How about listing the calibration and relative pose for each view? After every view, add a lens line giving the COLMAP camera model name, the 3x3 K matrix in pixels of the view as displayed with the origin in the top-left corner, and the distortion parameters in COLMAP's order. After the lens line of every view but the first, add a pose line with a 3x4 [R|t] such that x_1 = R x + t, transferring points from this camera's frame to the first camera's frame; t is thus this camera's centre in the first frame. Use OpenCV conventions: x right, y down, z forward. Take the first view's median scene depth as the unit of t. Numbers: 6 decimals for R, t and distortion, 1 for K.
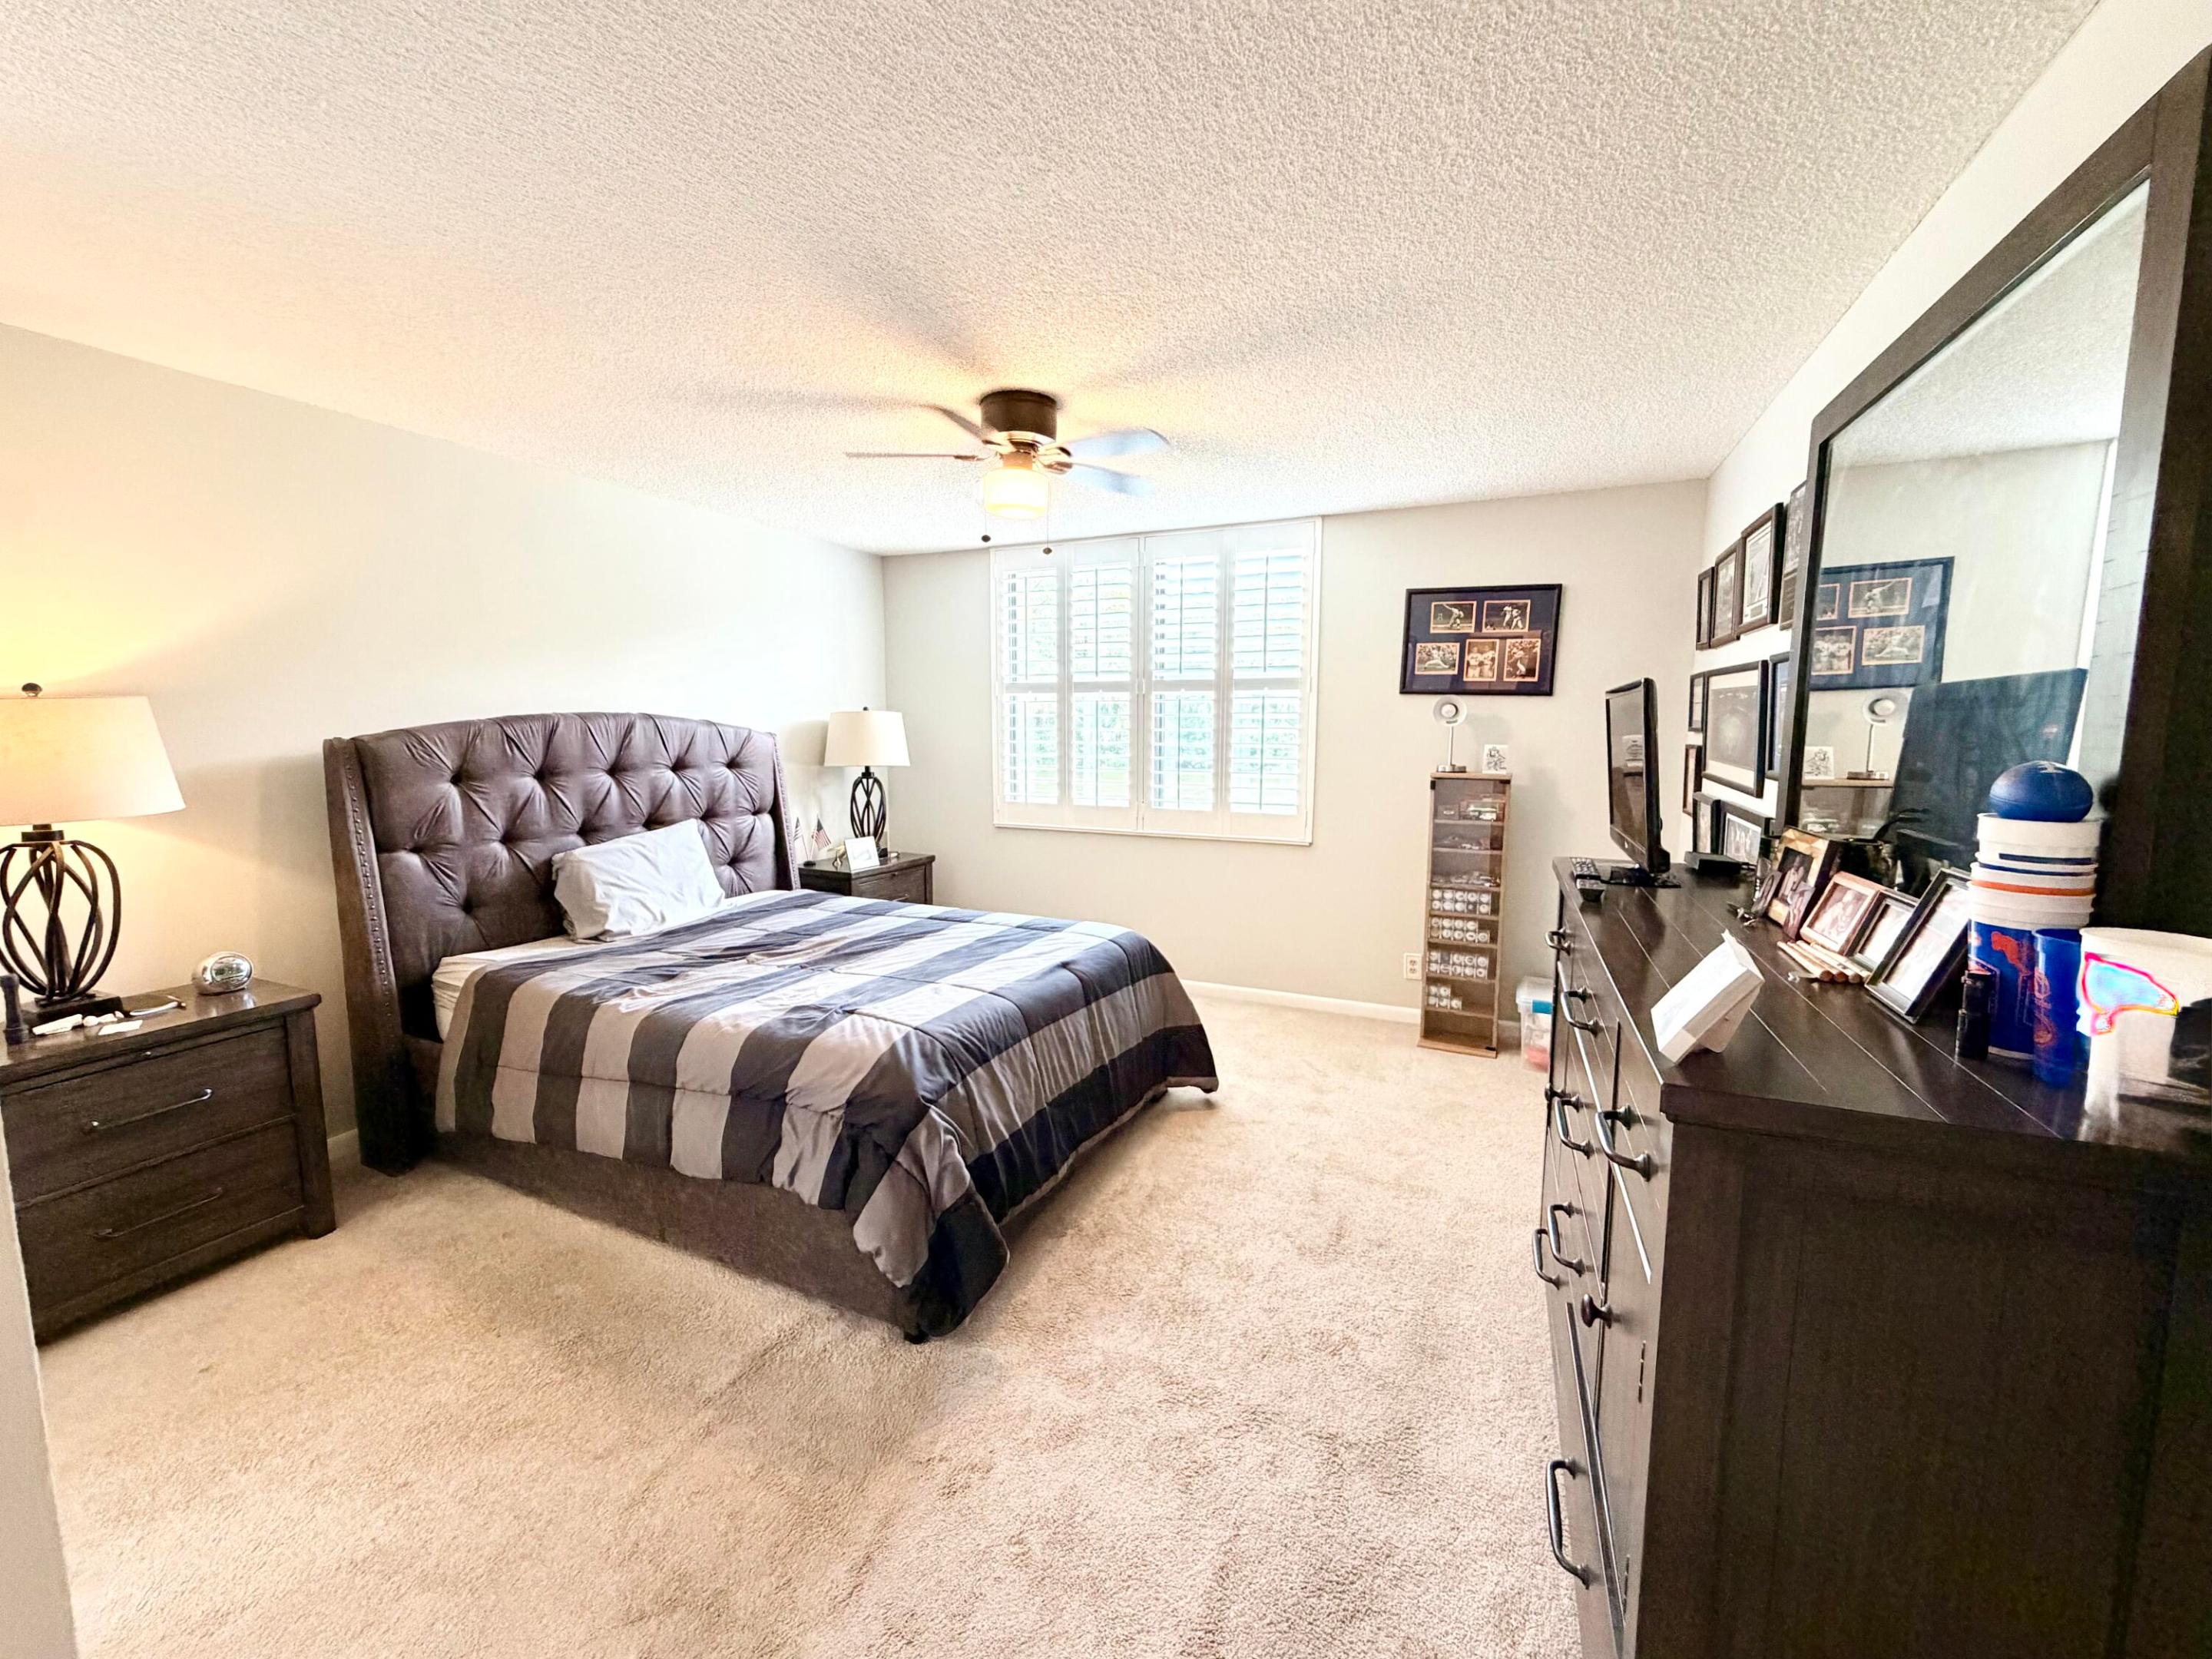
lens RADIAL K [[893.3, 0, 1107.8], [0, 893.3, 819.5], [0, 0, 1]] dist [0.001305, 0.000383]
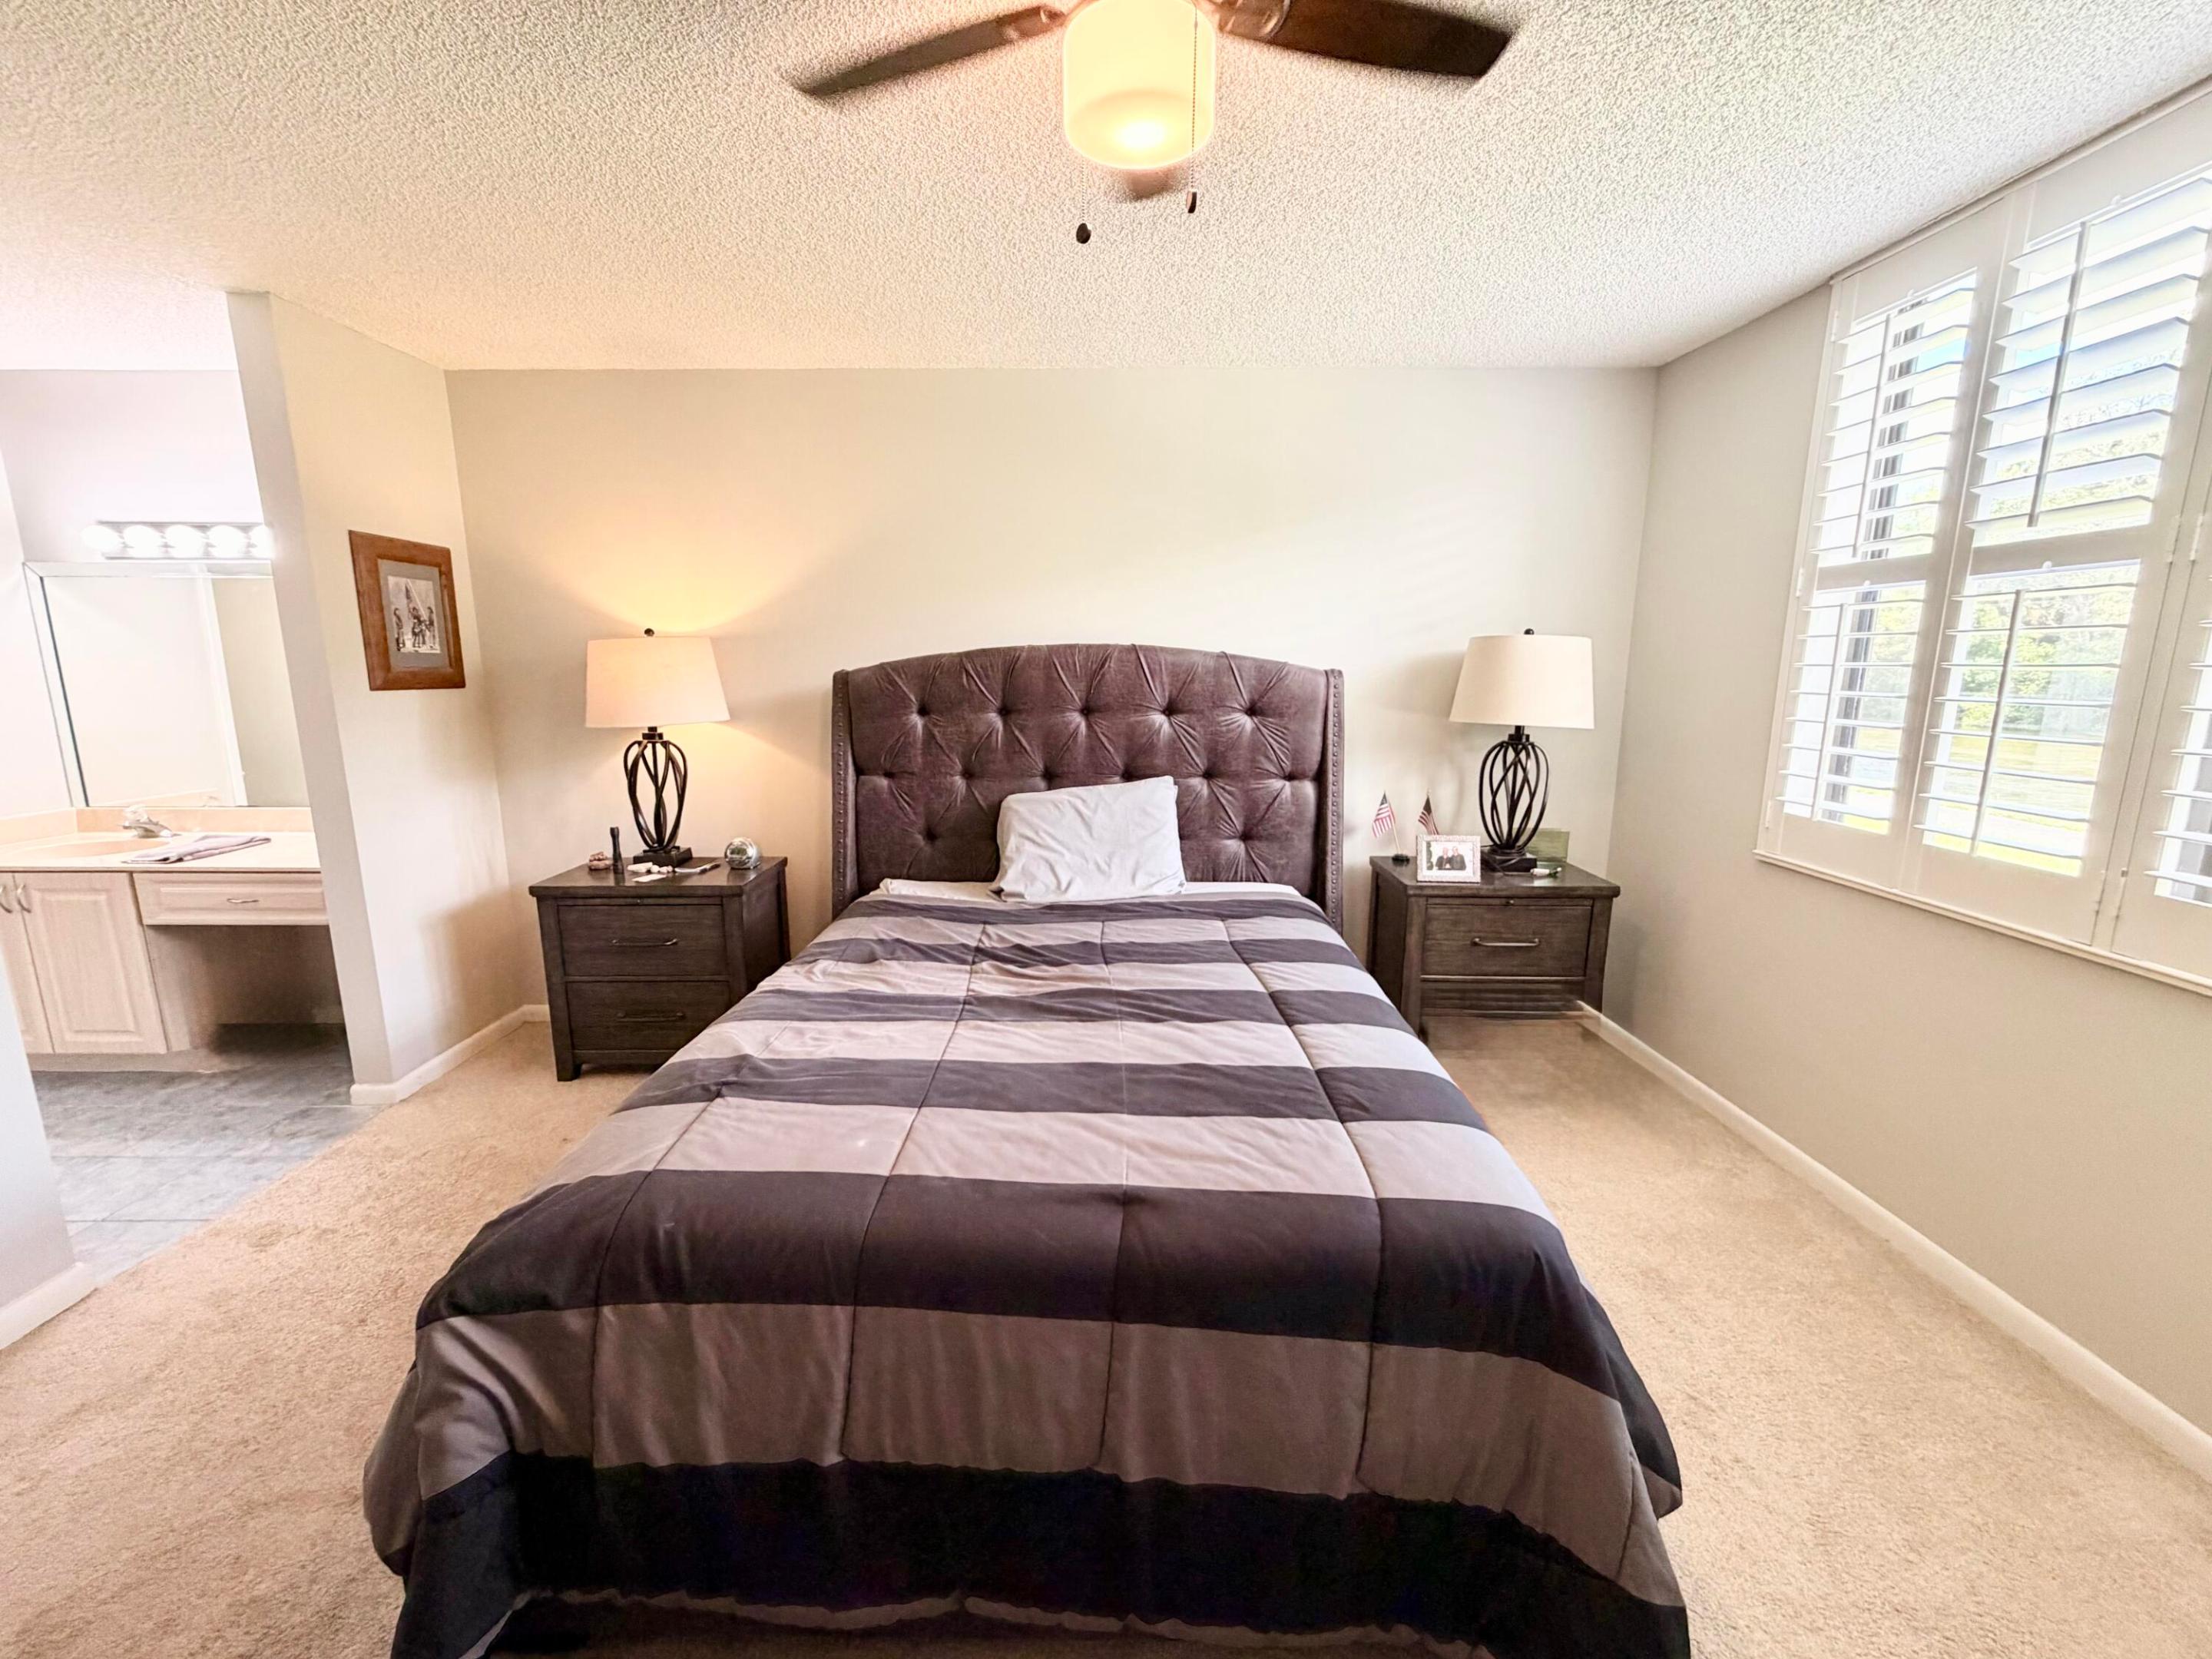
lens RADIAL K [[893.3, 0, 1107.8], [0, 893.3, 819.5], [0, 0, 1]] dist [0.001305, 0.000383]
pose [[0.410063, 0.160224, -0.897873, 0.235033], [-0.097470, 0.986509, 0.131526, -0.060716], [0.906834, 0.033581, 0.420148, 0.593648]]
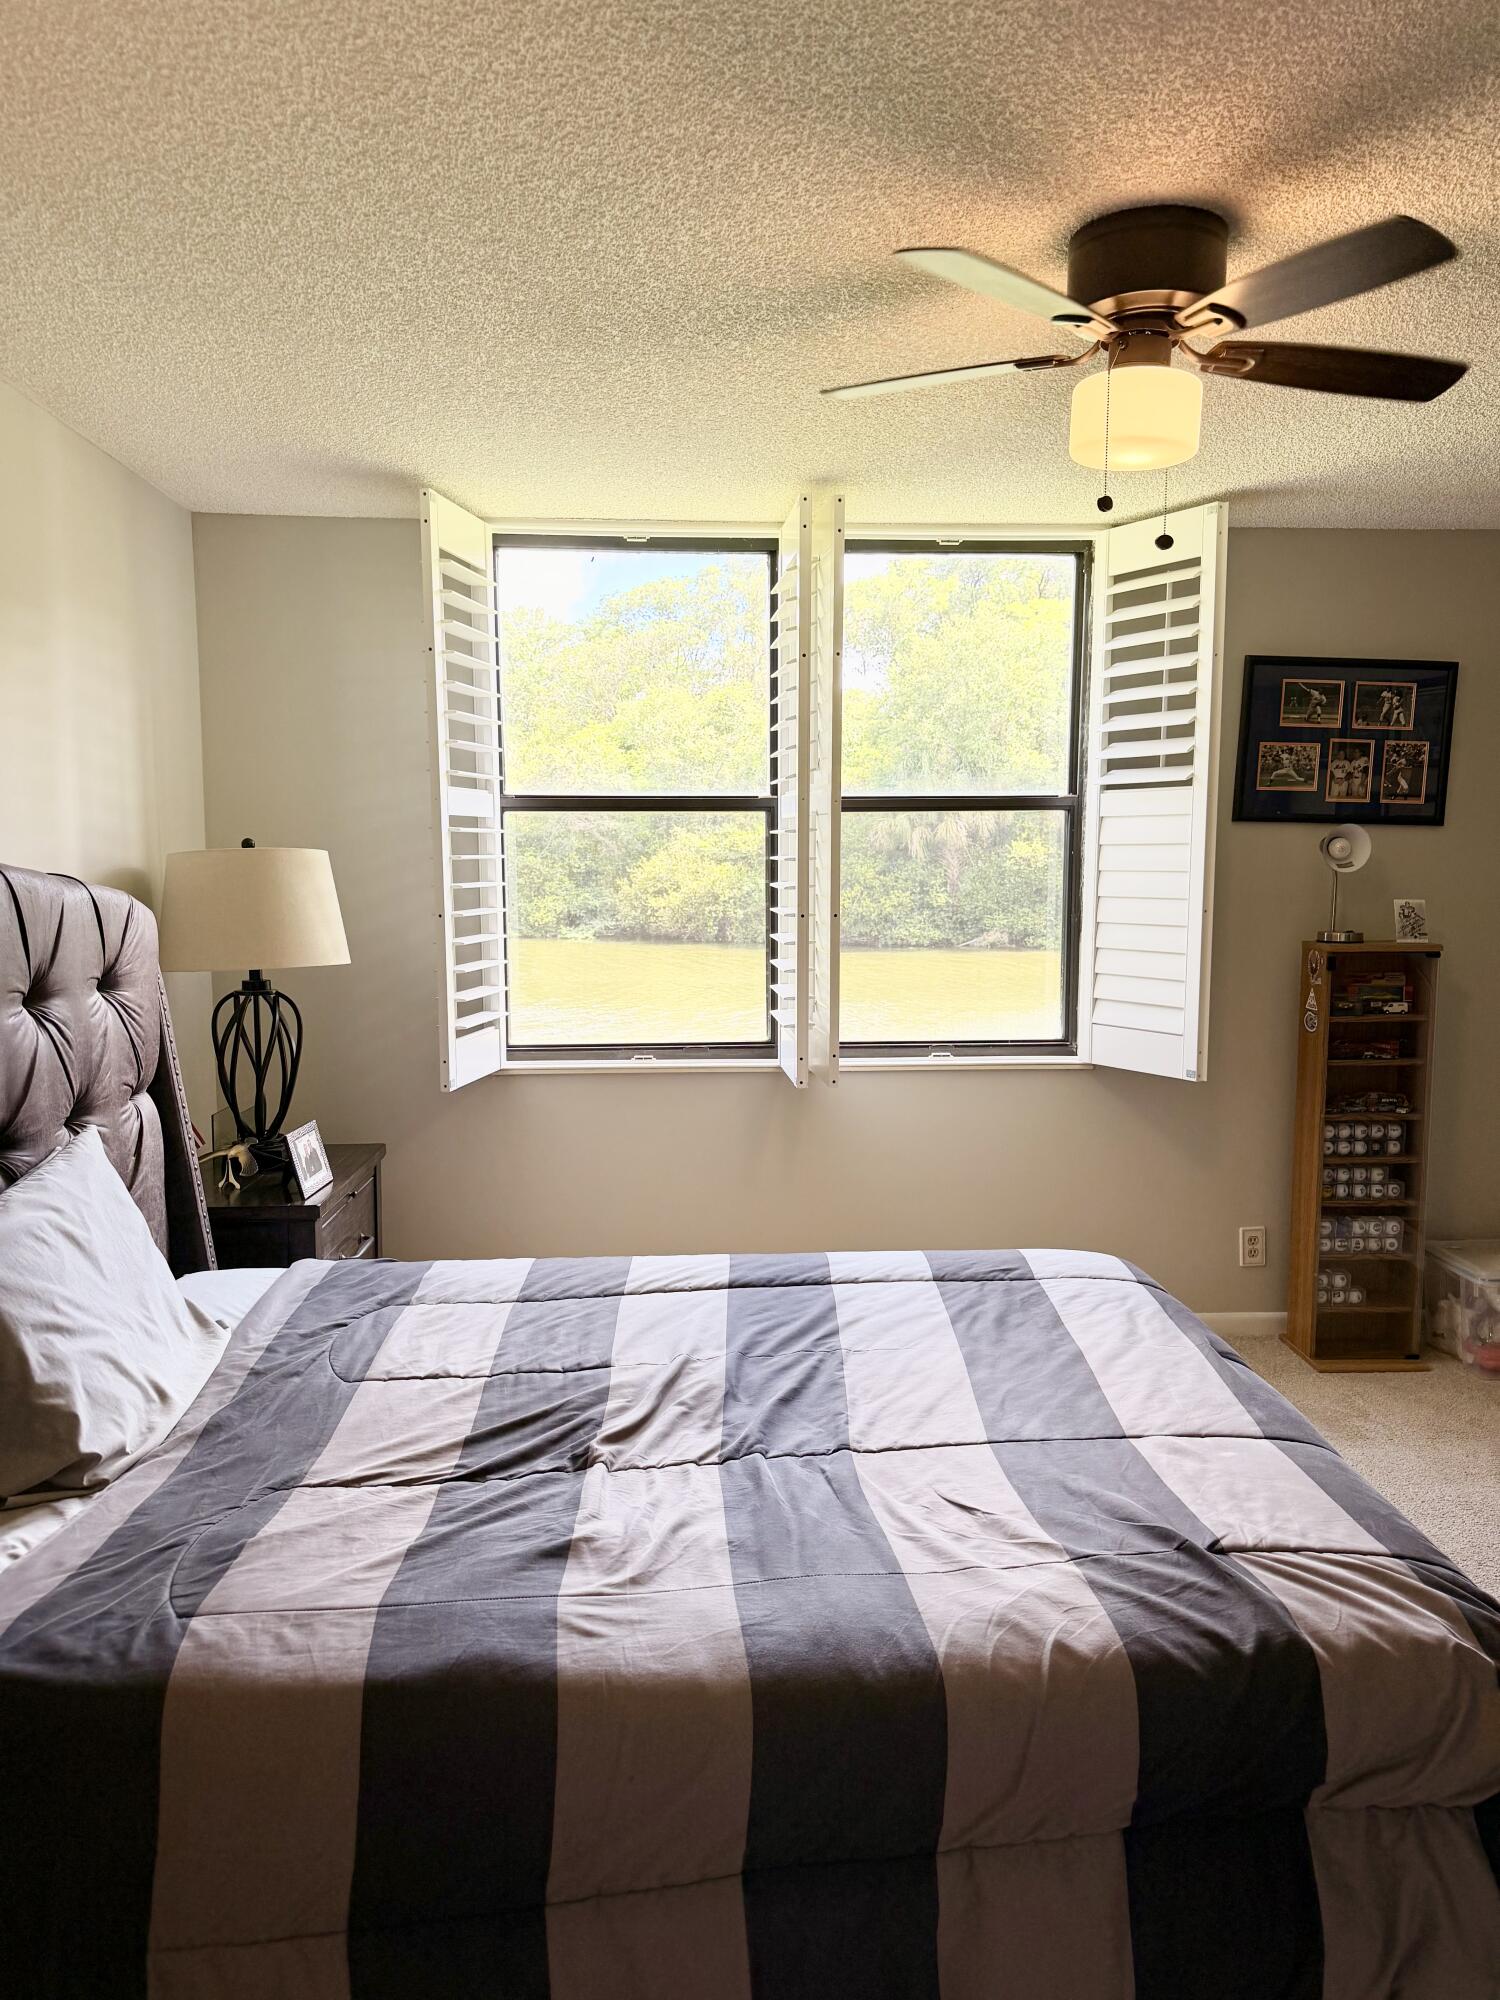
lens RADIAL K [[1411.4, 0, 750.0], [0, 1411.4, 1000.0], [0, 0, 1]] dist [0.005182, 0.000137]
pose [[0.880809, -0.051929, 0.470615, -0.483637], [0.056380, 0.998399, 0.004645, -0.040436], [-0.470103, 0.022442, 0.882326, 0.300682]]
